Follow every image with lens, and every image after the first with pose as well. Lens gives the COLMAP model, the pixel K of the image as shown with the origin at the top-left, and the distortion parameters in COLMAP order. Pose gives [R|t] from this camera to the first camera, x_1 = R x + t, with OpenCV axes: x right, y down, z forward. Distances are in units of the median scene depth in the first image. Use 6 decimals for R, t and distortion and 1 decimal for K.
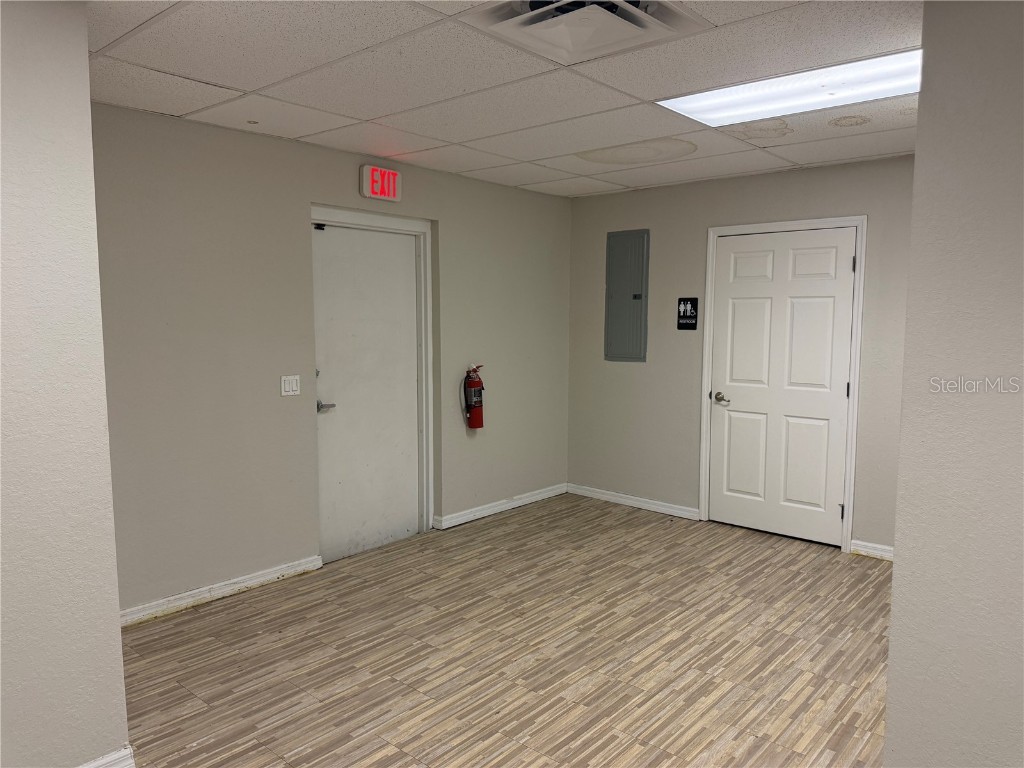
lens RADIAL K [[702.1, 0, 512.0], [0, 702.1, 384.0], [0, 0, 1]] dist [0.002848, -0.000504]
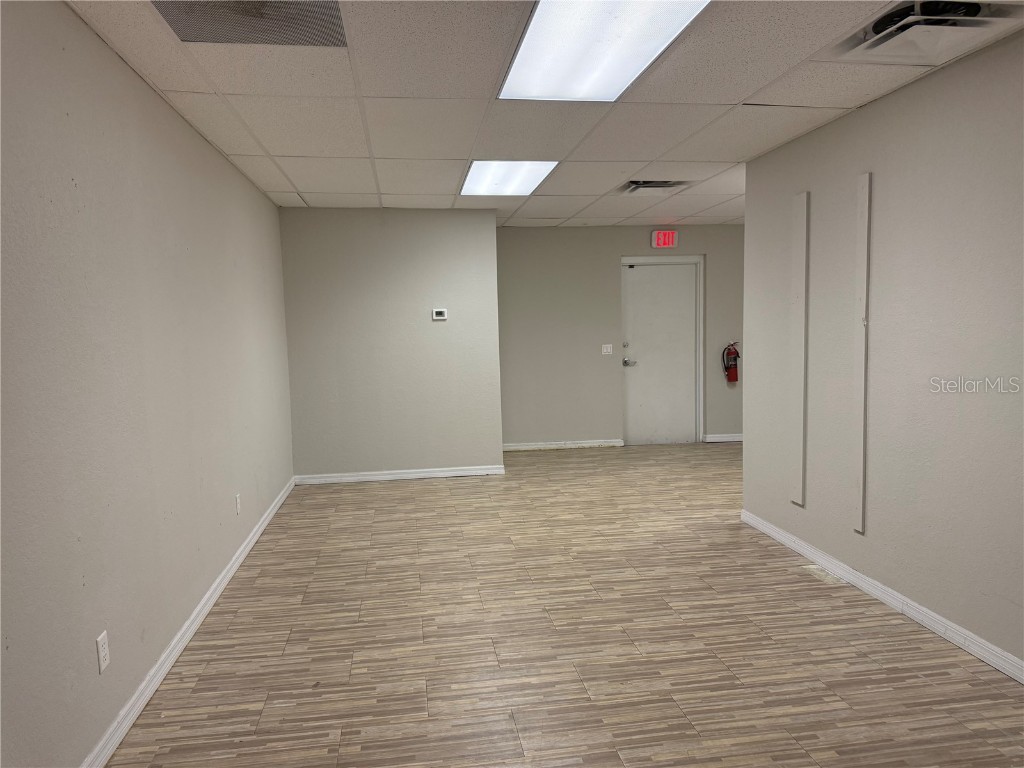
lens RADIAL K [[702.1, 0, 512.0], [0, 702.1, 384.0], [0, 0, 1]] dist [0.002848, -0.000504]
pose [[0.762093, 0.032040, -0.646674, 0.697960], [-0.031122, 0.999433, 0.012841, 0.074914], [0.646719, 0.010339, 0.762658, -0.624471]]
